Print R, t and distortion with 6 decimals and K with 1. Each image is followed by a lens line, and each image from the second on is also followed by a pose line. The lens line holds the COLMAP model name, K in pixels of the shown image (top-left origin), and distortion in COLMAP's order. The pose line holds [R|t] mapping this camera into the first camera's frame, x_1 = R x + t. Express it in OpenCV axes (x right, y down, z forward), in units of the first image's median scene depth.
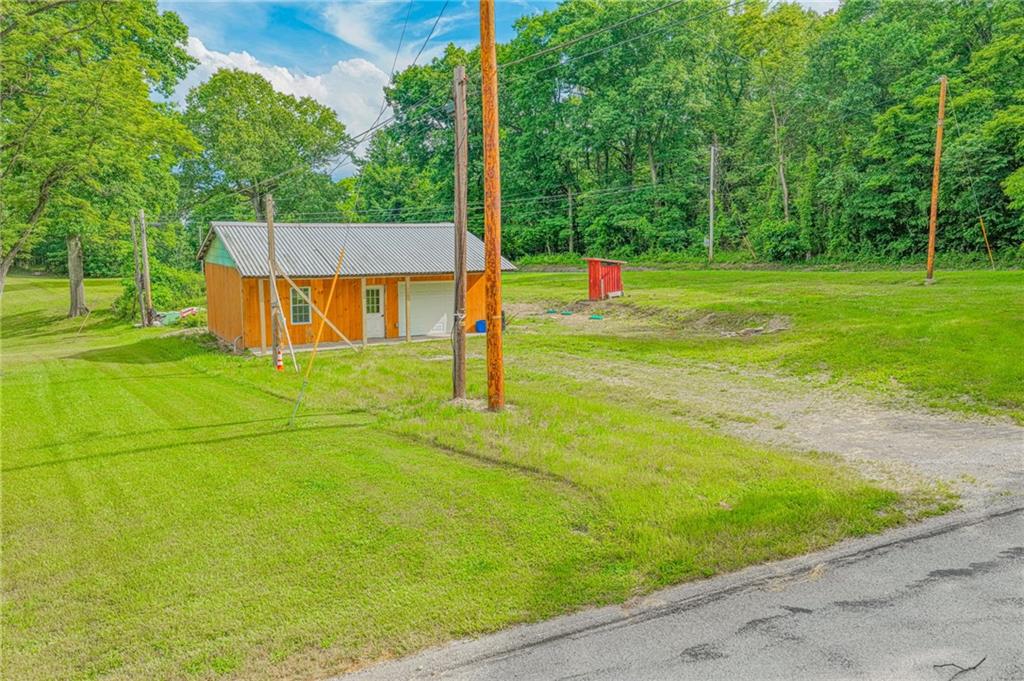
lens RADIAL K [[851.0, 0, 514.2], [0, 851.0, 338.6], [0, 0, 1]] dist [-0.012027, 0.027833]
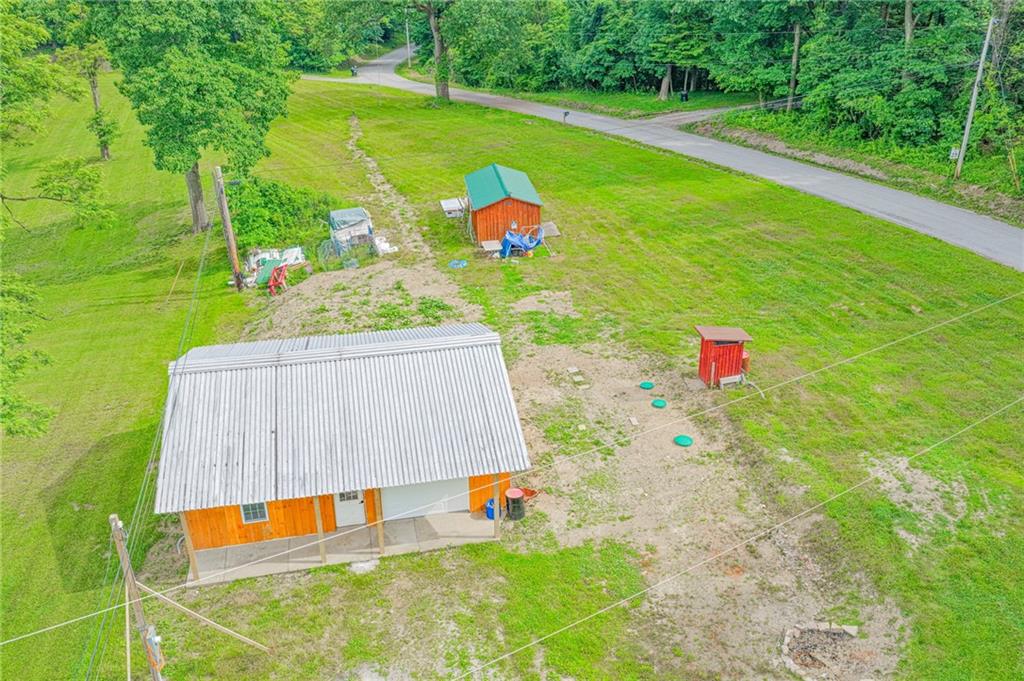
lens RADIAL K [[851.0, 0, 512.9], [0, 851.0, 338.3], [0, 0, 1]] dist [-0.012027, 0.027833]
pose [[0.953937, 0.130854, -0.269966, 0.072344], [-0.034186, 0.941415, 0.335512, -0.181130], [0.298053, -0.310828, 0.902524, 0.147636]]
